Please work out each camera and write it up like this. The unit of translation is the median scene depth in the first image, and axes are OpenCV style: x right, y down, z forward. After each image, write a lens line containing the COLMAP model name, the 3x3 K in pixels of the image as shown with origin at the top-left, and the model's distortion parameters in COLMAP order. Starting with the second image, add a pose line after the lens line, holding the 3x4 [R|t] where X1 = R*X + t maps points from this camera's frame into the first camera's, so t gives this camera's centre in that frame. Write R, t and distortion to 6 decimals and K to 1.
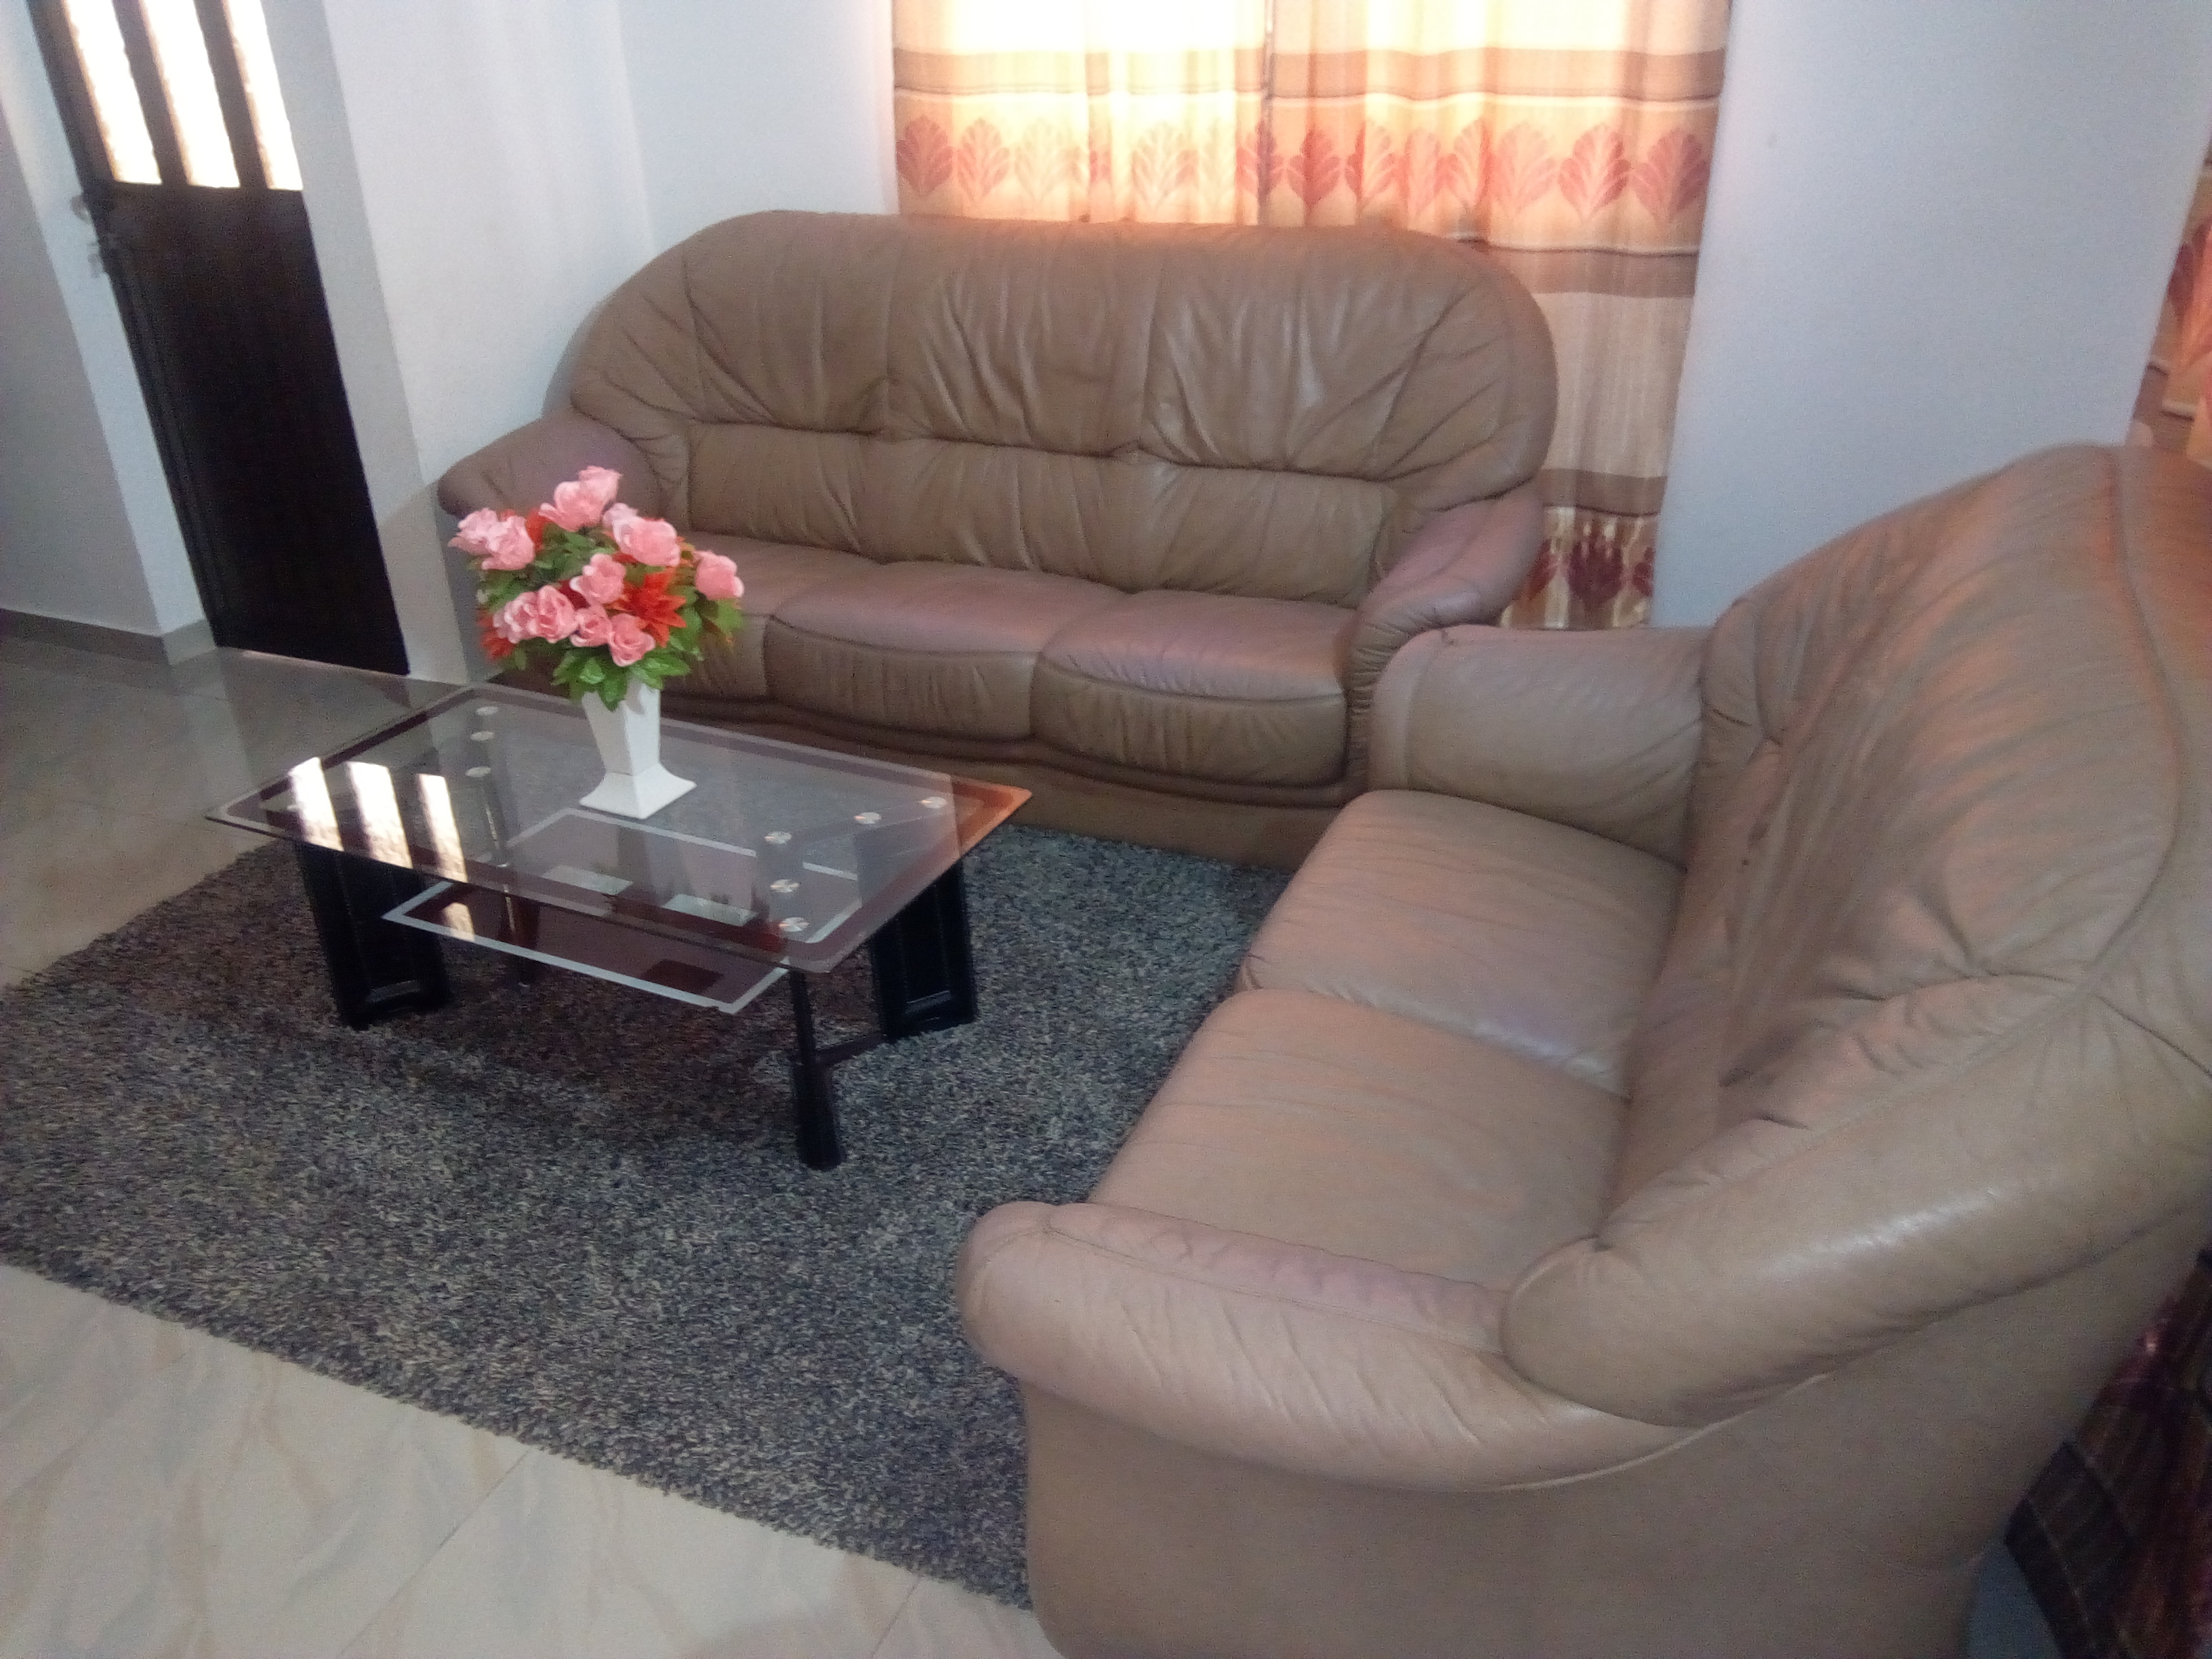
lens RADIAL K [[1727.7, 0, 1126.2], [0, 1727.7, 829.9], [0, 0, 1]] dist [0.126984, -0.178075]
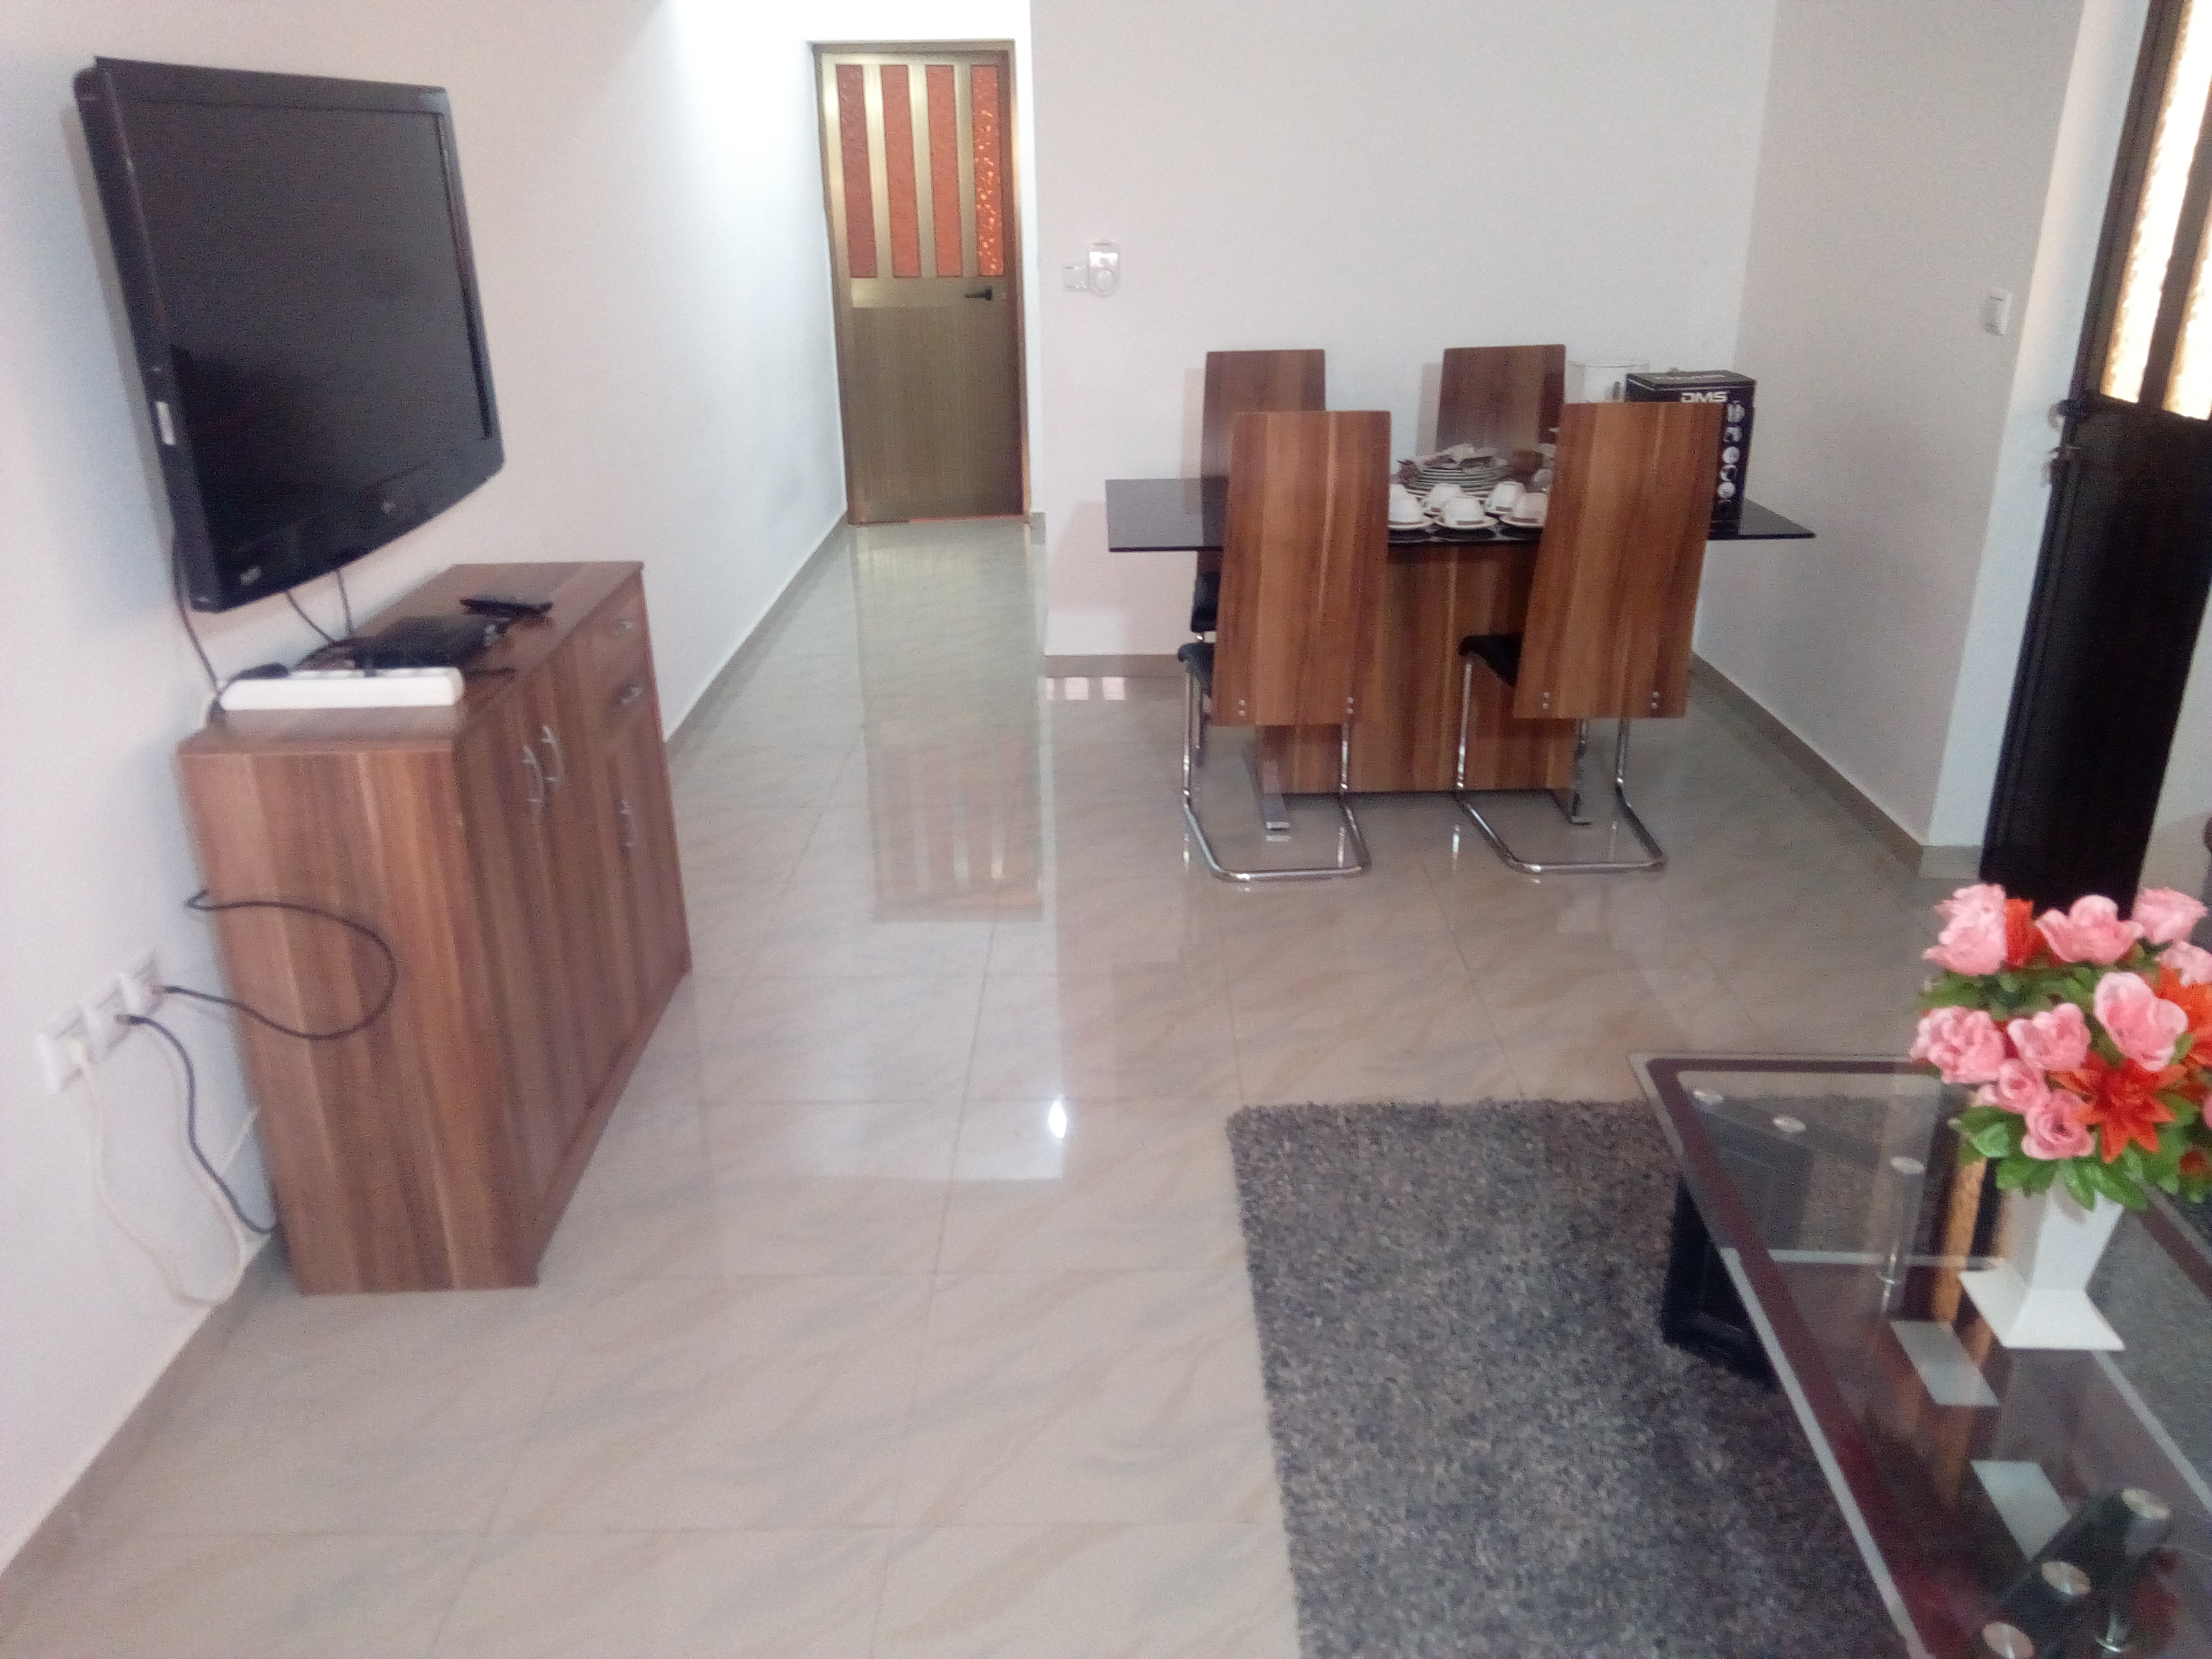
lens RADIAL K [[1674.5, 0, 1106.0], [0, 1674.5, 813.6], [0, 0, 1]] dist [0.110914, -0.153498]
pose [[0.380260, 0.353023, -0.854855, 0.107571], [-0.417810, 0.890169, 0.181755, -0.182776], [0.825129, 0.288053, 0.485992, 0.313118]]
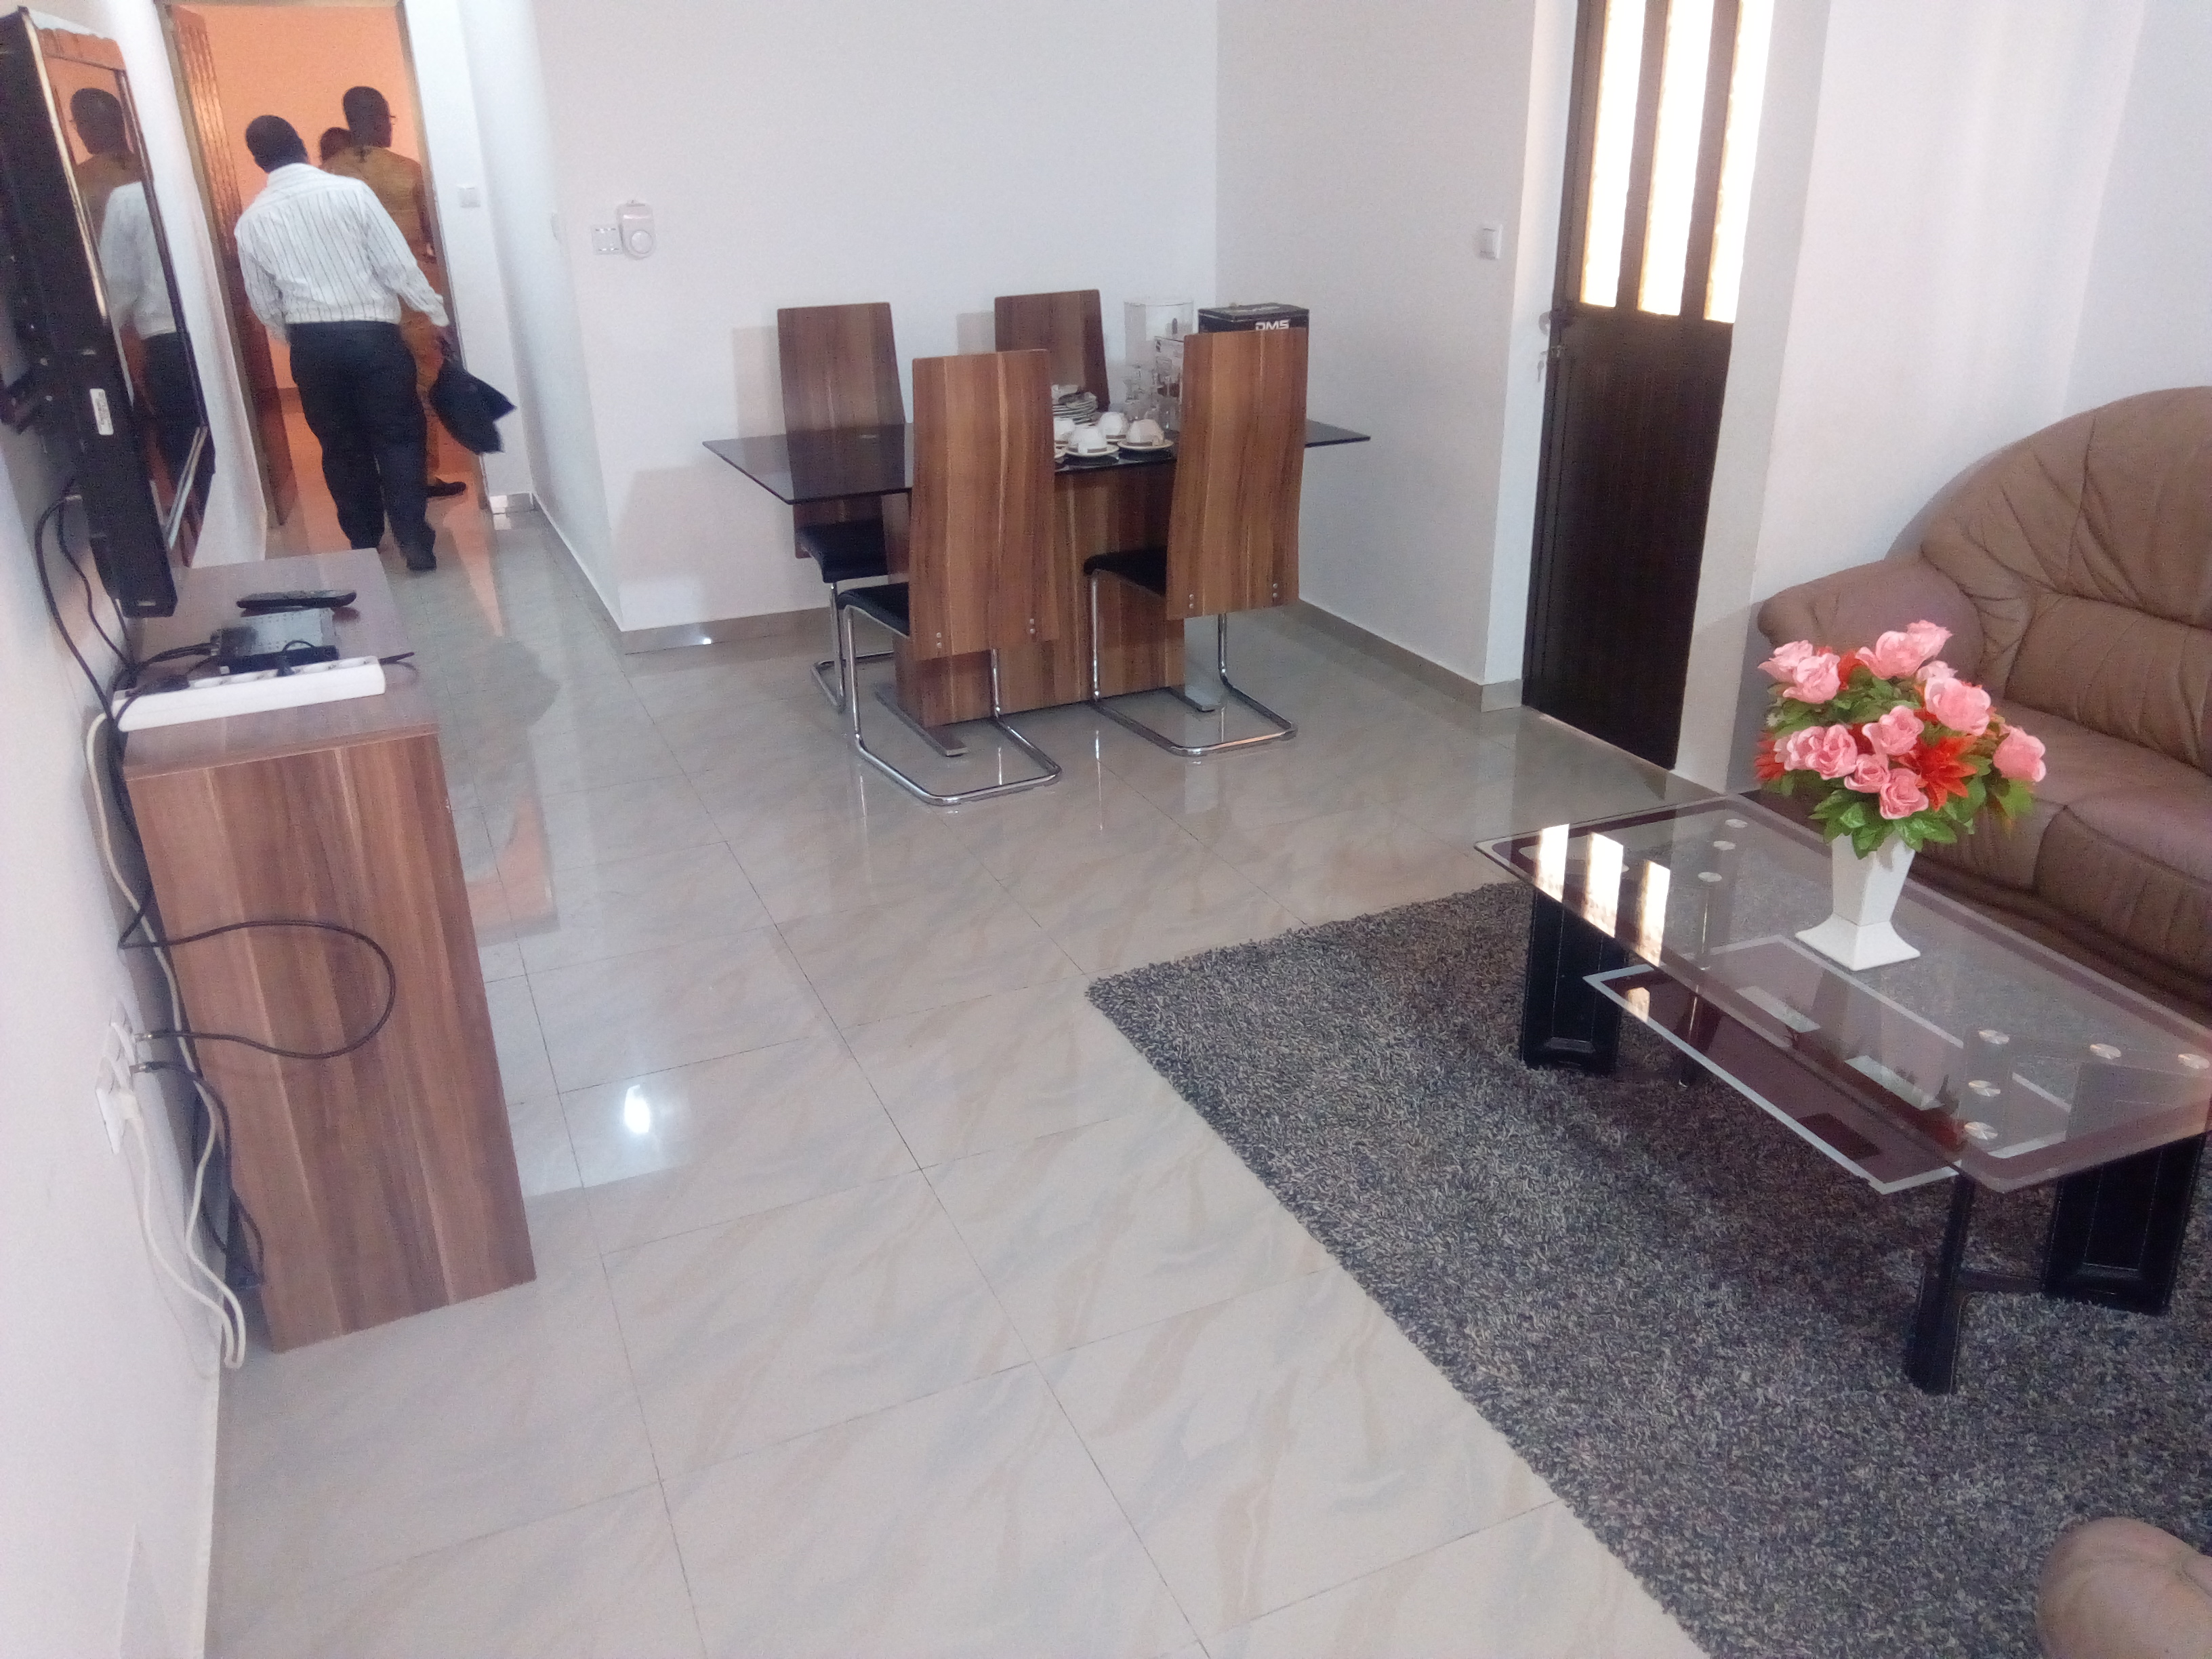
lens RADIAL K [[1711.2, 0, 1082.9], [0, 1711.2, 820.7], [0, 0, 1]] dist [0.090254, -0.135355]
pose [[0.726325, 0.272233, -0.631142, 0.001364], [-0.312317, 0.948673, 0.049776, 0.000731], [0.612298, 0.160963, 0.774068, -0.040140]]
